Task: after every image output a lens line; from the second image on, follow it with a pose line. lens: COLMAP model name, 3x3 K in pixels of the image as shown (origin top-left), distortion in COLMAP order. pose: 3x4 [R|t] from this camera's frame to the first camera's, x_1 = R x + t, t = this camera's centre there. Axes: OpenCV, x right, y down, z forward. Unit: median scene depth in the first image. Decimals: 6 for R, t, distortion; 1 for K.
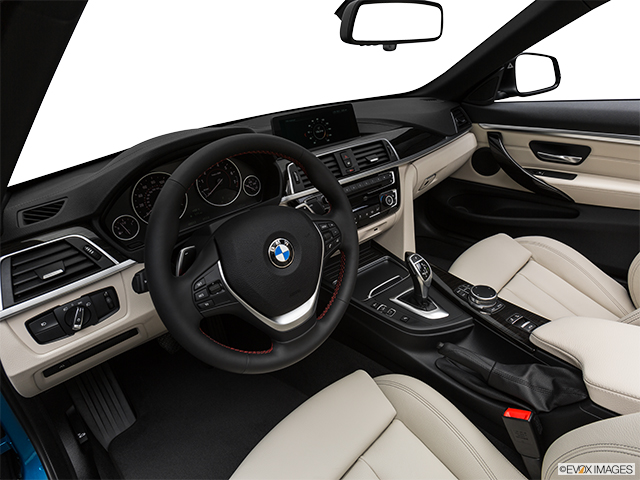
lens RADIAL K [[380.1, 0, 318.1], [0, 380.1, 237.5], [0, 0, 1]] dist [-0.008496, 0.001272]
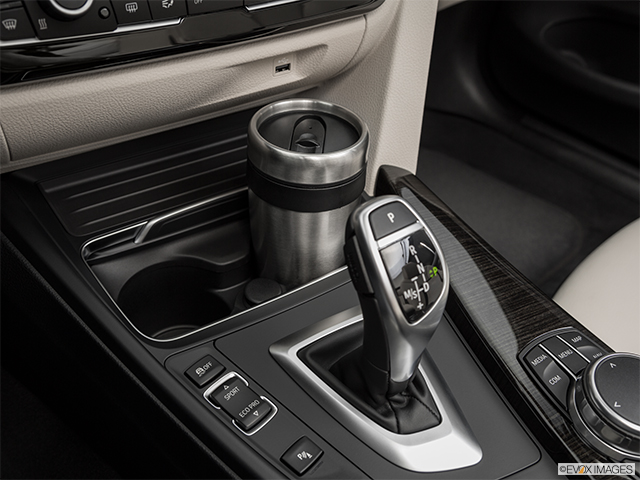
lens RADIAL K [[645.9, 0, 314.8], [0, 645.9, 240.2], [0, 0, 1]] dist [-0.003865, 0.000000]
pose [[0.987959, 0.136036, 0.073691, 0.182492], [-0.149335, 0.962992, 0.224380, -0.011148], [-0.040440, -0.232683, 0.971711, 0.616651]]
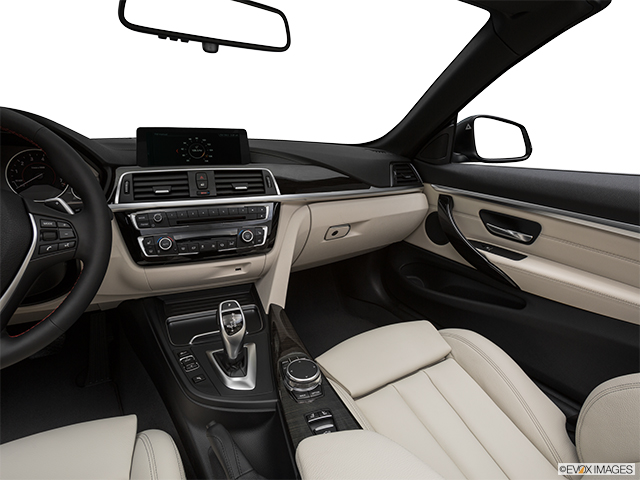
lens RADIAL K [[356.1, 0, 318.2], [0, 356.1, 235.5], [0, 0, 1]] dist [-0.070191, 0.016601]
pose [[0.969002, 0.169863, -0.179394, 0.530085], [-0.197382, 0.968990, -0.148656, -0.013453], [0.148580, 0.179457, 0.972481, 0.278728]]
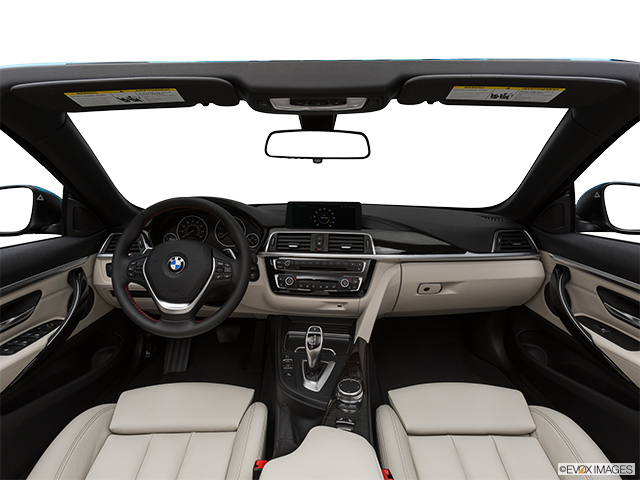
lens RADIAL K [[338.5, 0, 315.3], [0, 338.5, 233.4], [0, 0, 1]] dist [-0.014318, 0.005532]
pose [[0.716869, 0.204534, -0.666532, 0.861739], [-0.357747, 0.928465, -0.099852, -0.112991], [0.598428, 0.310031, 0.738759, 0.146507]]
